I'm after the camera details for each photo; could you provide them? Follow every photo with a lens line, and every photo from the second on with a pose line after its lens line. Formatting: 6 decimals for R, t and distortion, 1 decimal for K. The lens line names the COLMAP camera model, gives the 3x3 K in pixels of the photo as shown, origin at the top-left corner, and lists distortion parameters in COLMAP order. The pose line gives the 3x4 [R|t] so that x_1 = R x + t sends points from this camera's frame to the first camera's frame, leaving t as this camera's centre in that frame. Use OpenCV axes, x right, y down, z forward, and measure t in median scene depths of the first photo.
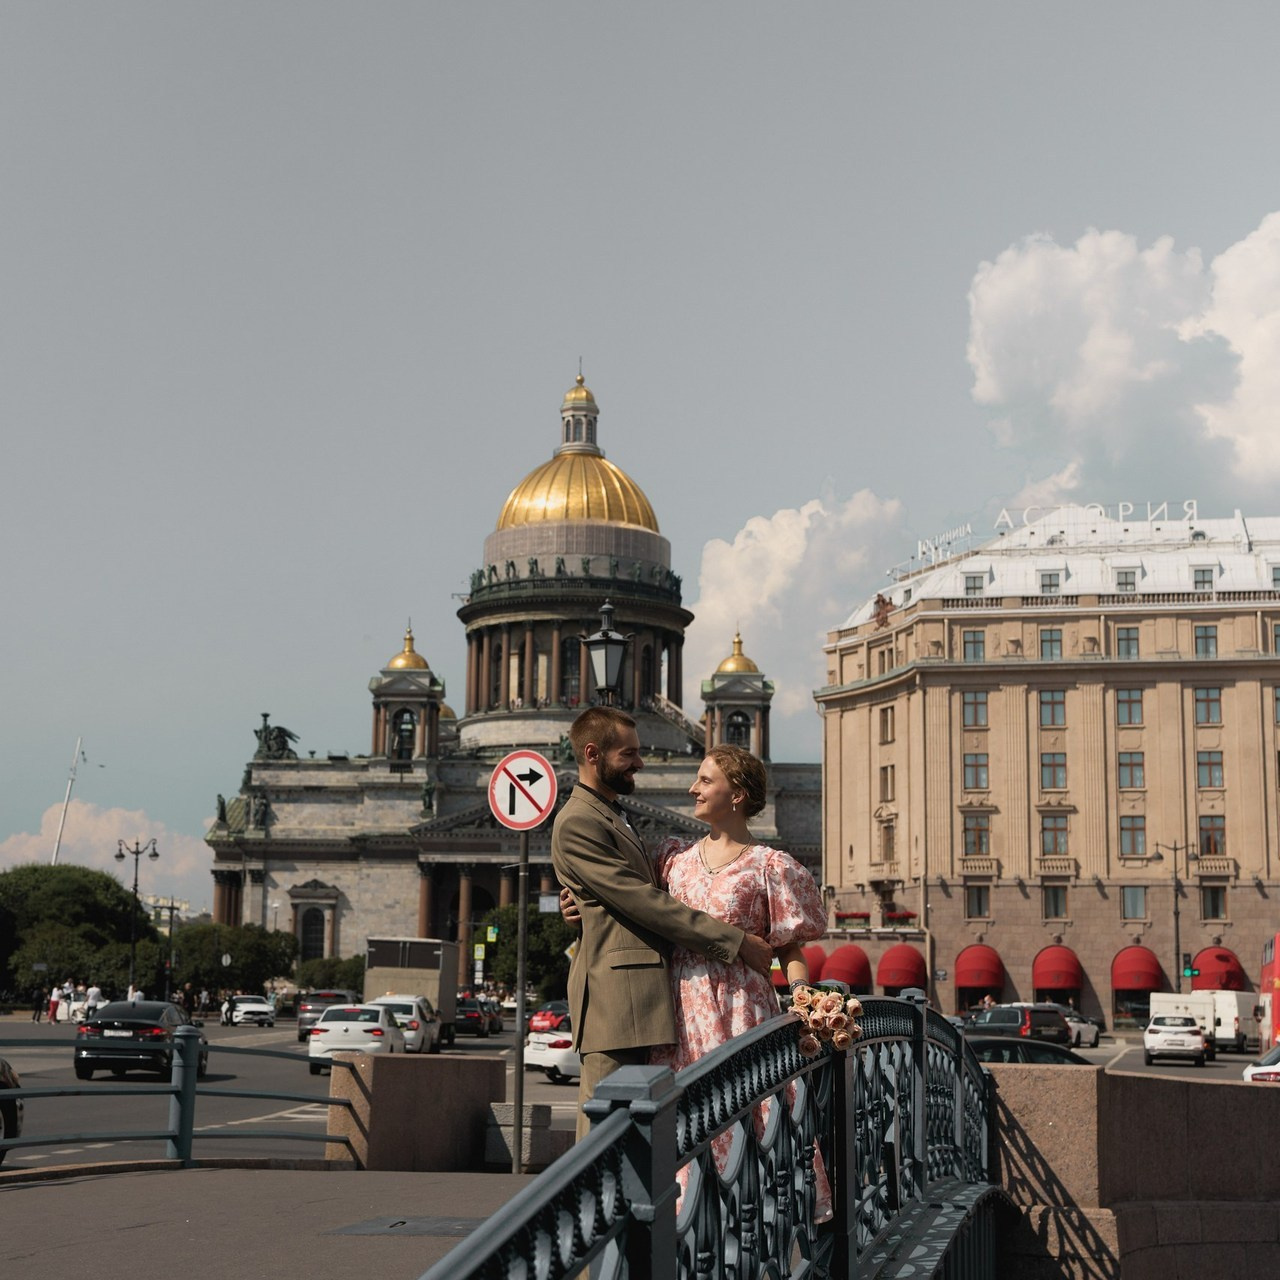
lens RADIAL K [[2031.9, 0, 640.0], [0, 2031.9, 640.0], [0, 0, 1]] dist [0.016351, -0.000617]
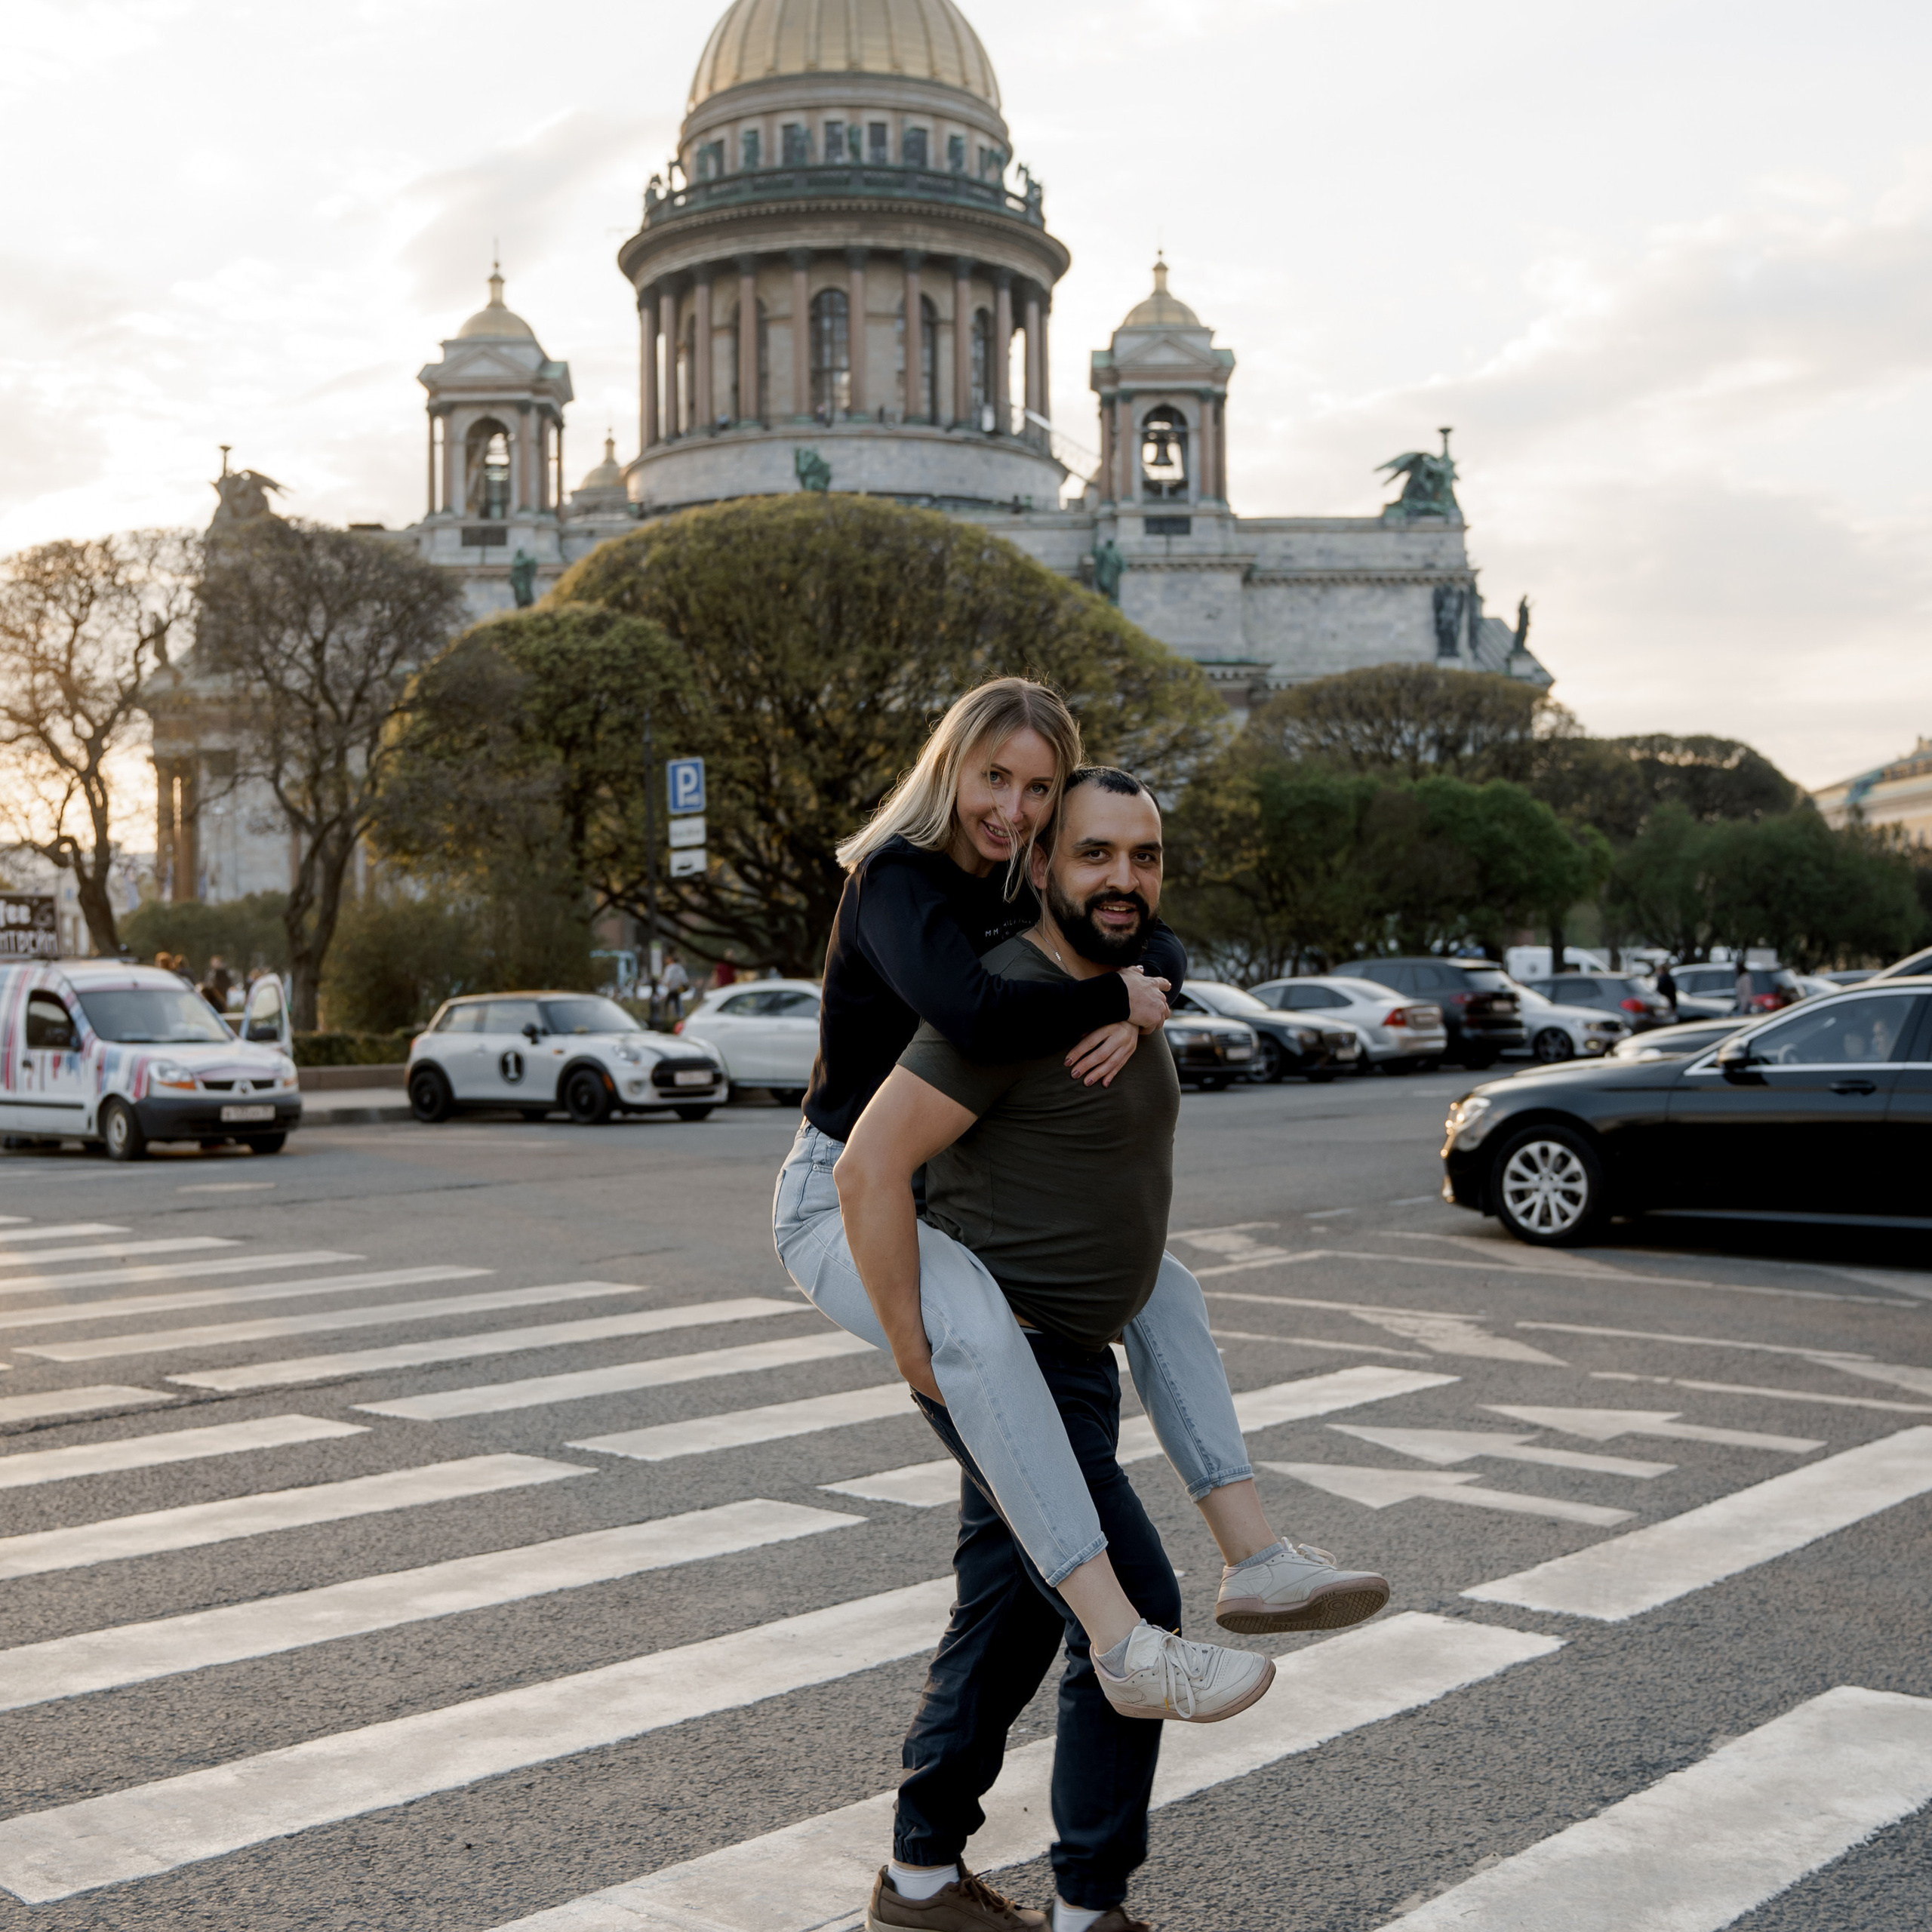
lens RADIAL K [[2432.9, 0, 966.0], [0, 2432.9, 966.0], [0, 0, 1]] dist [-0.130751, 0.387355]
pose [[0.999577, -0.018798, -0.022169, 0.010632], [0.022344, 0.984764, 0.172456, 0.064987], [0.018590, -0.172878, 0.984768, 0.391310]]
